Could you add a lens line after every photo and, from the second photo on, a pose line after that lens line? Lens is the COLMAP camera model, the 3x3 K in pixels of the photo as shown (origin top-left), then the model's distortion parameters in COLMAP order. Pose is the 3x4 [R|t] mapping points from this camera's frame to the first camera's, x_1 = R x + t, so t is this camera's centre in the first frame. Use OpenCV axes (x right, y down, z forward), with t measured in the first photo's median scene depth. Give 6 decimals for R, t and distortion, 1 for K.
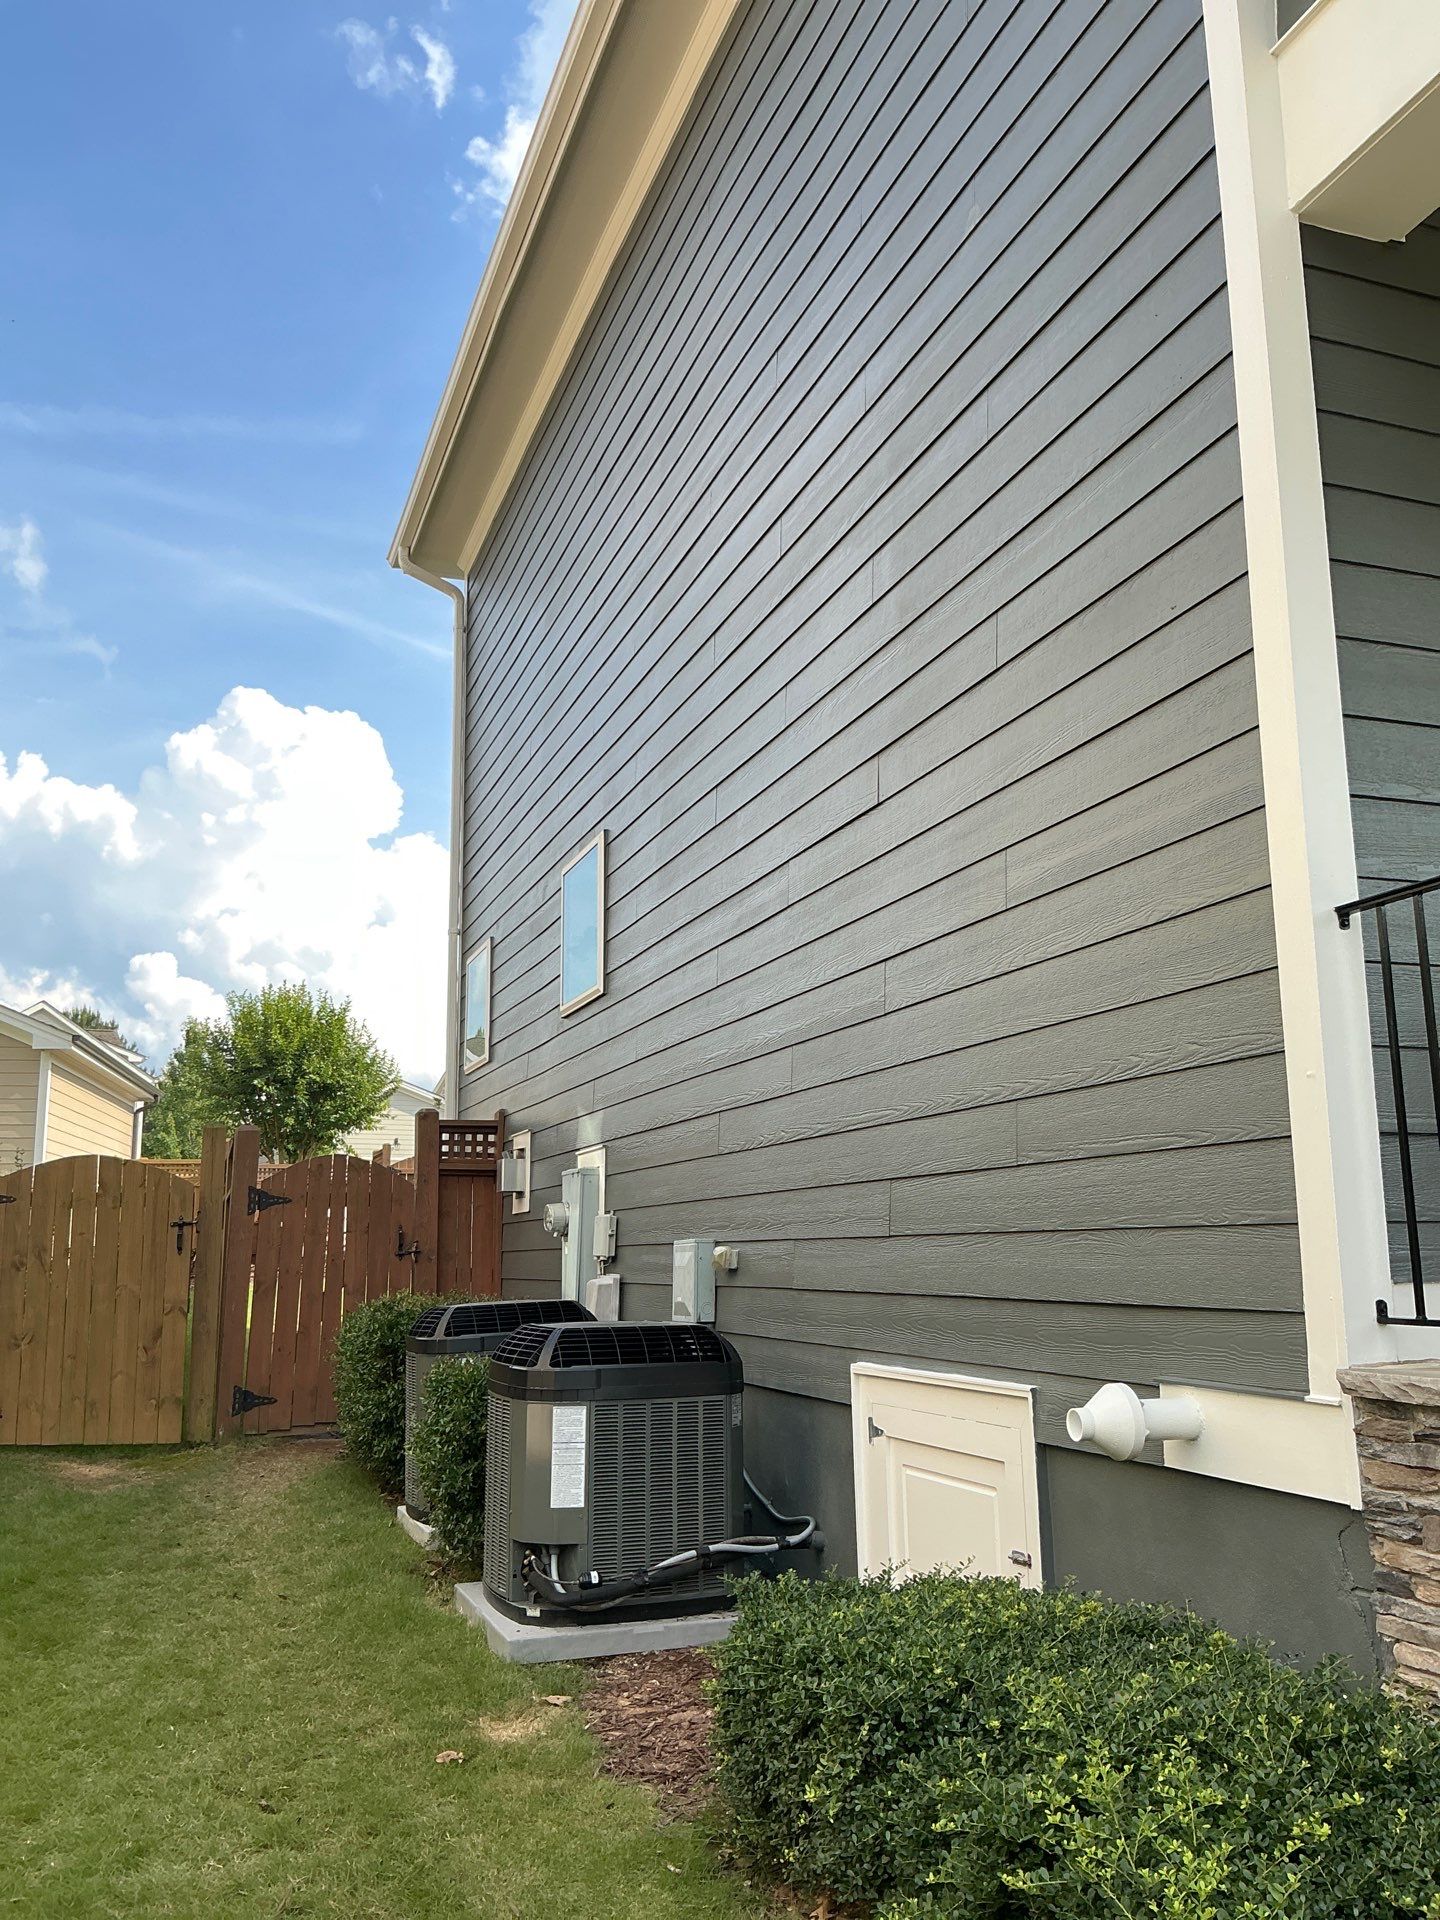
lens RADIAL K [[1584.4, 0, 710.9], [0, 1584.4, 950.2], [0, 0, 1]] dist [0.061453, -0.105033]
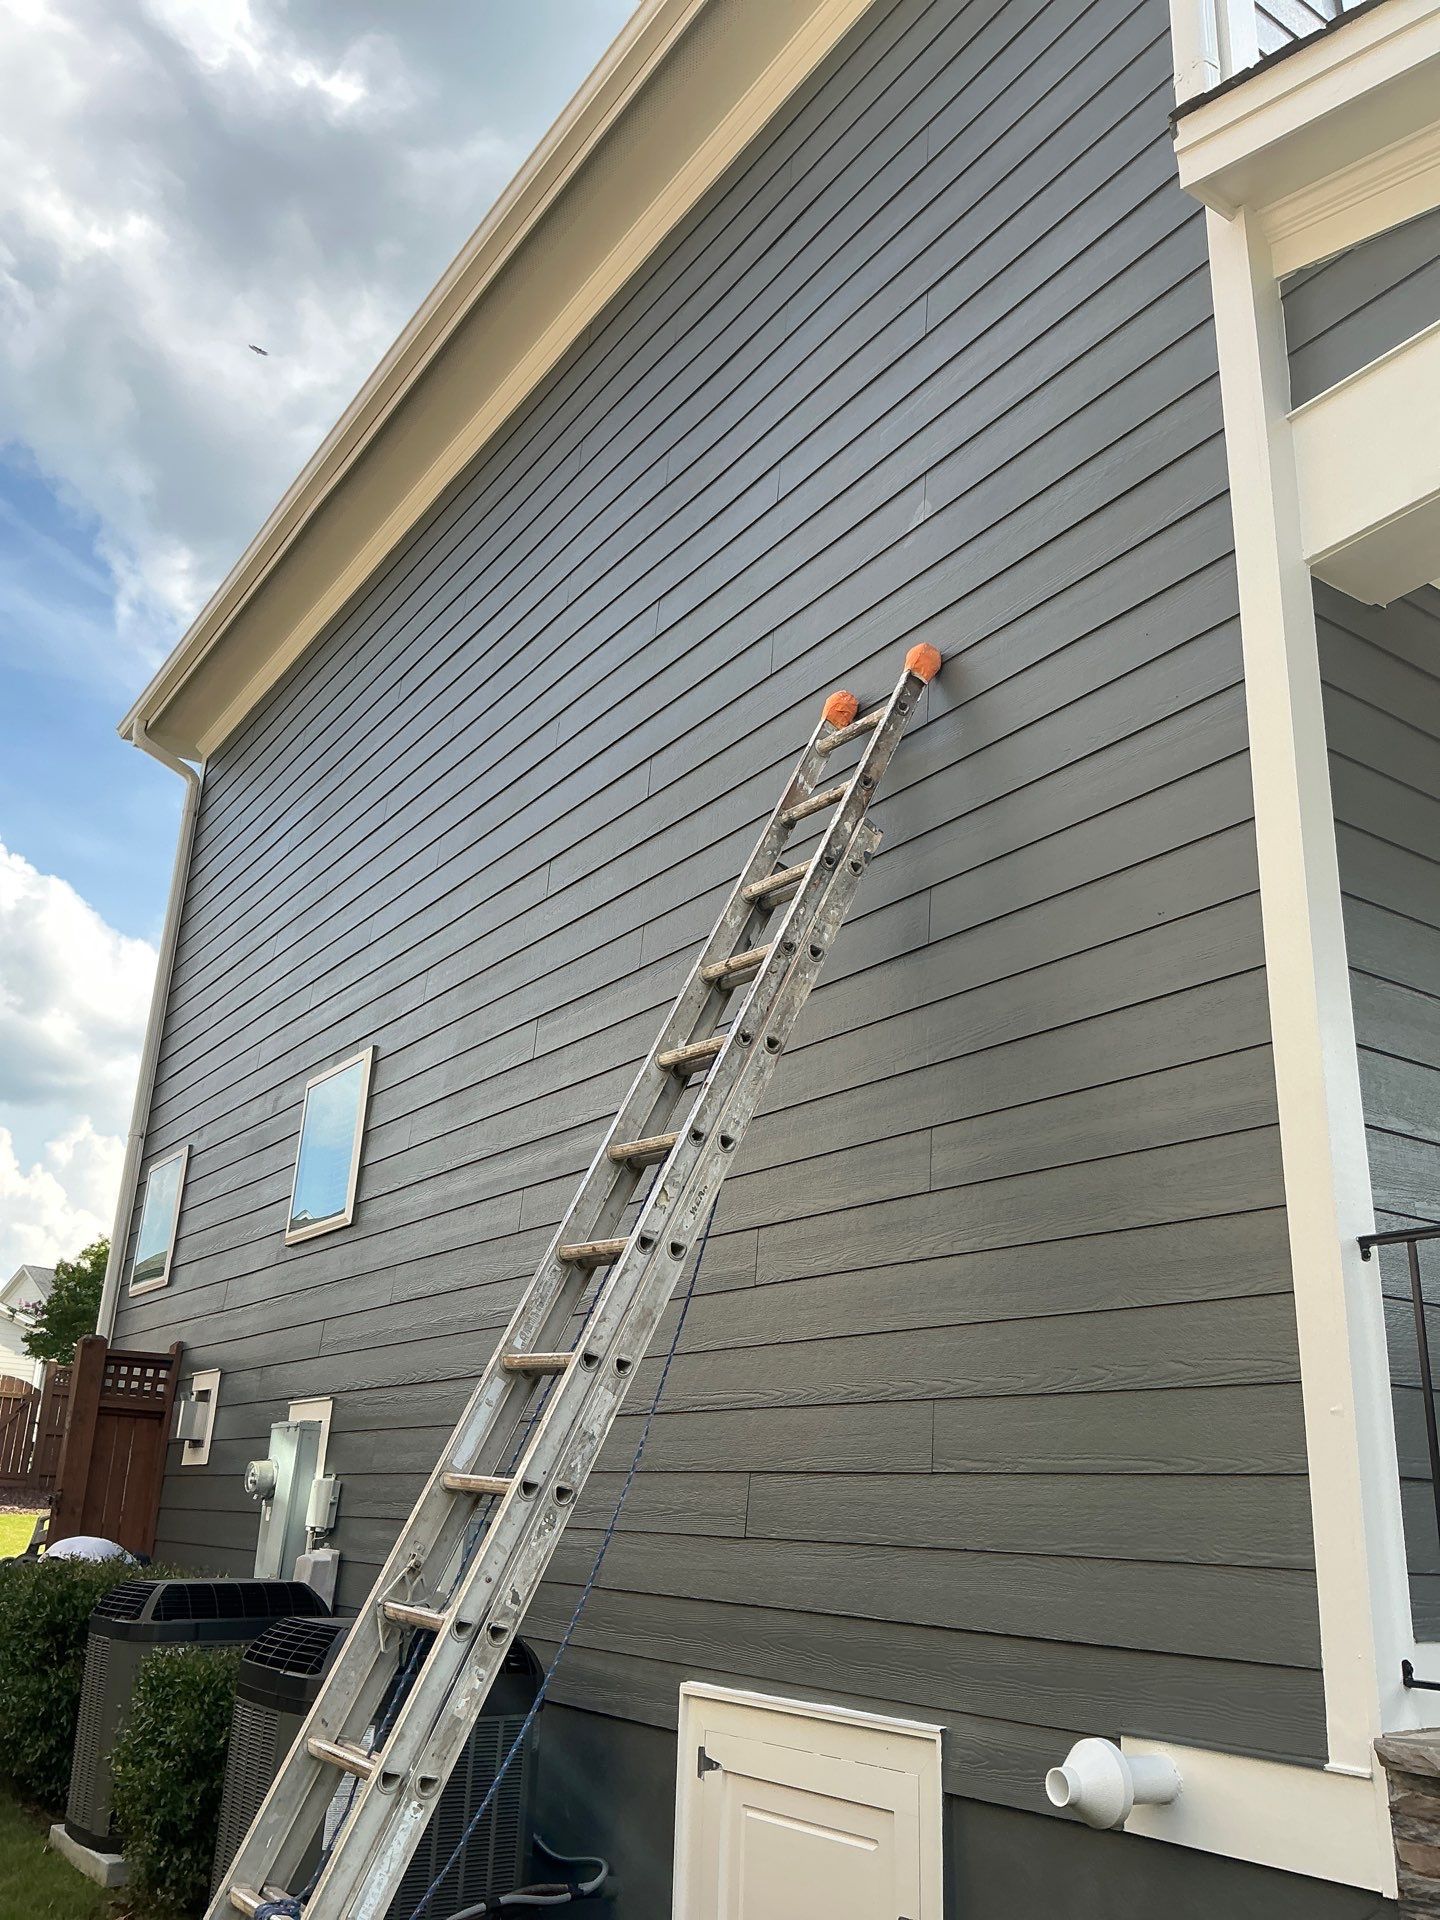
lens RADIAL K [[1584.4, 0, 722.8], [0, 1584.4, 965.0], [0, 0, 1]] dist [0.061453, -0.105033]
pose [[0.965239, 0.134303, 0.224223, -0.166467], [-0.100995, 0.982902, -0.153962, -0.000403], [-0.241067, 0.125965, 0.962299, 0.090632]]
